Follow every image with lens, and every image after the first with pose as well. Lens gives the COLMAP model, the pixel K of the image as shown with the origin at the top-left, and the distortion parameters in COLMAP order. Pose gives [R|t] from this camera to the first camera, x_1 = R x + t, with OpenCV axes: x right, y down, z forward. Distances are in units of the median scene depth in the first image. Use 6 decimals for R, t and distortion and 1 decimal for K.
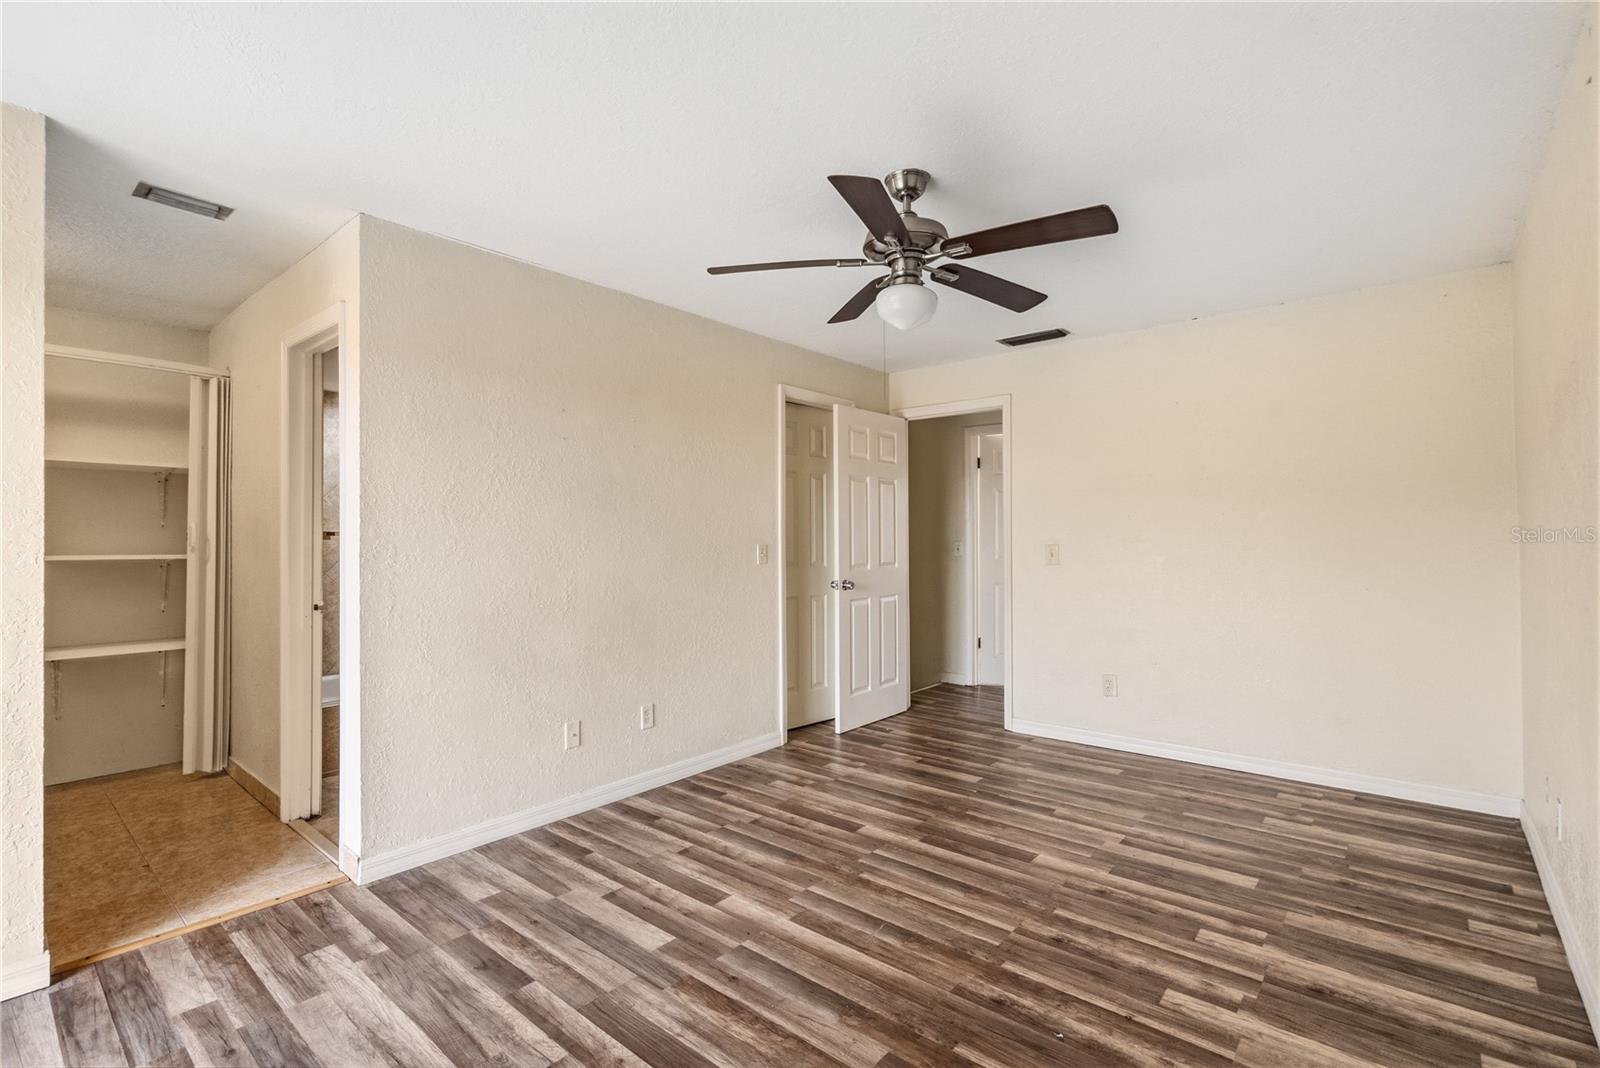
lens RADIAL K [[732.6, 0, 801.9], [0, 732.6, 542.2], [0, 0, 1]] dist [-0.002375, 0.000955]
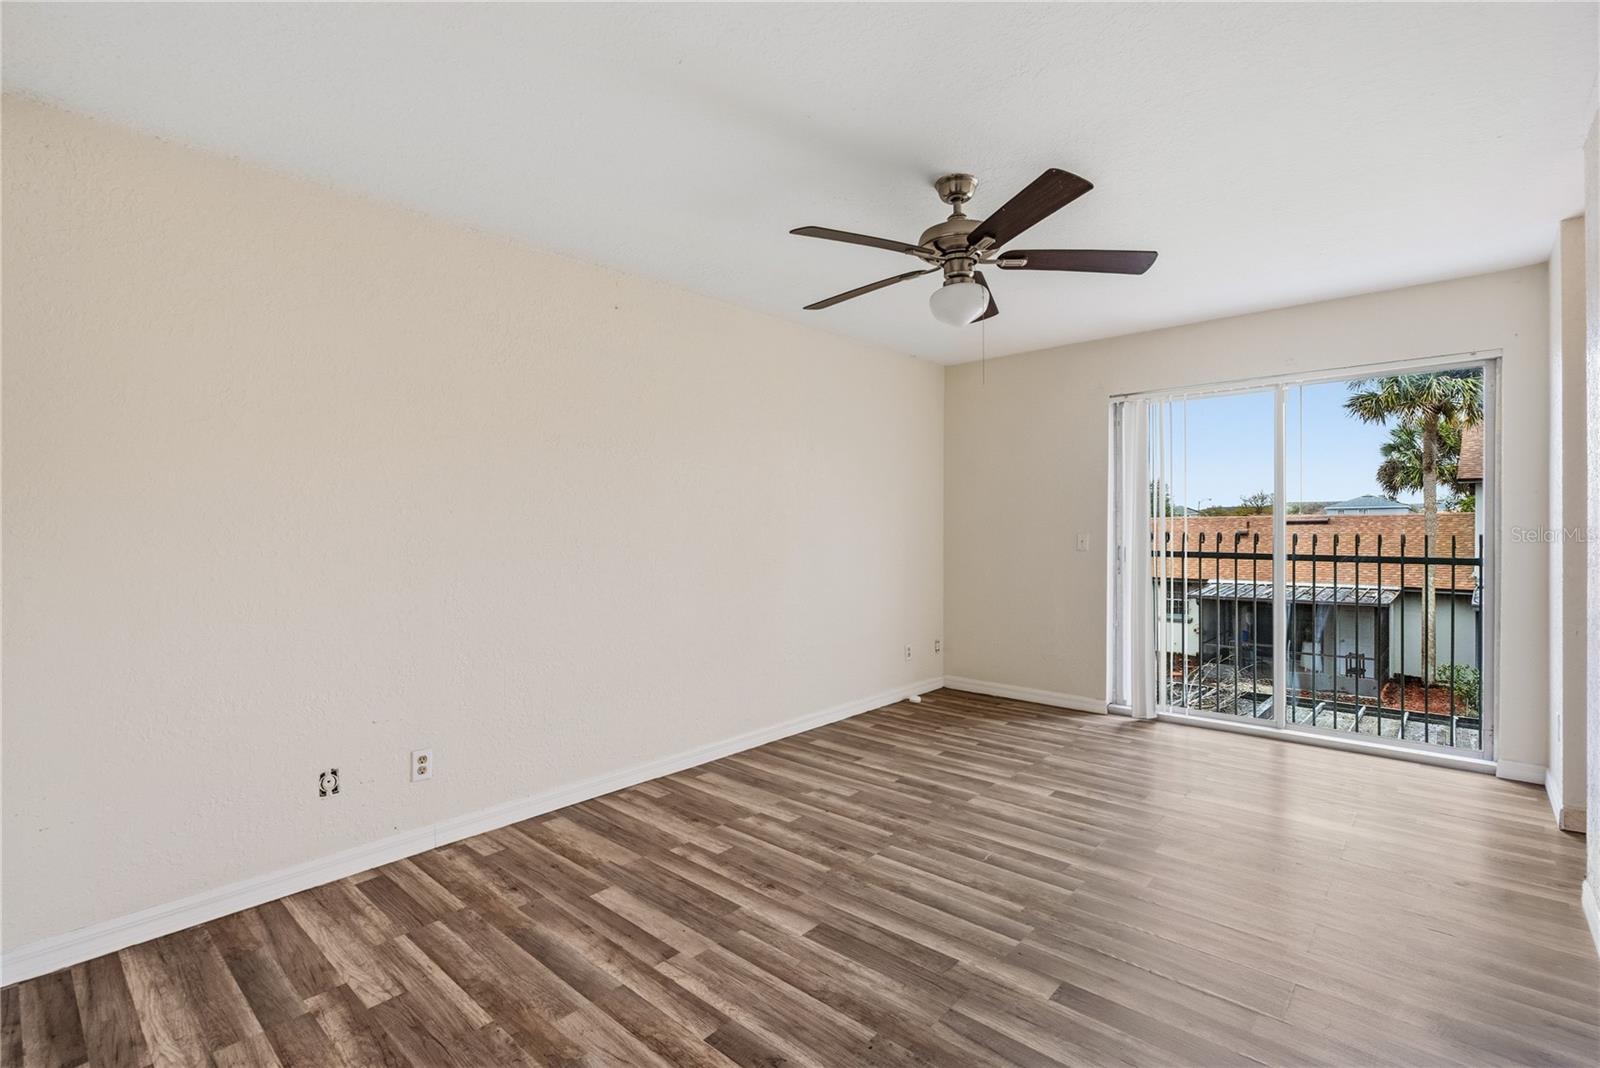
lens RADIAL K [[732.6, 0, 801.9], [0, 732.6, 542.2], [0, 0, 1]] dist [-0.002375, 0.000955]
pose [[-0.999618, 0.012494, 0.024668, 0.346725], [0.013062, 0.999651, 0.022978, -0.009656], [-0.024373, 0.023292, -0.999432, 2.041968]]
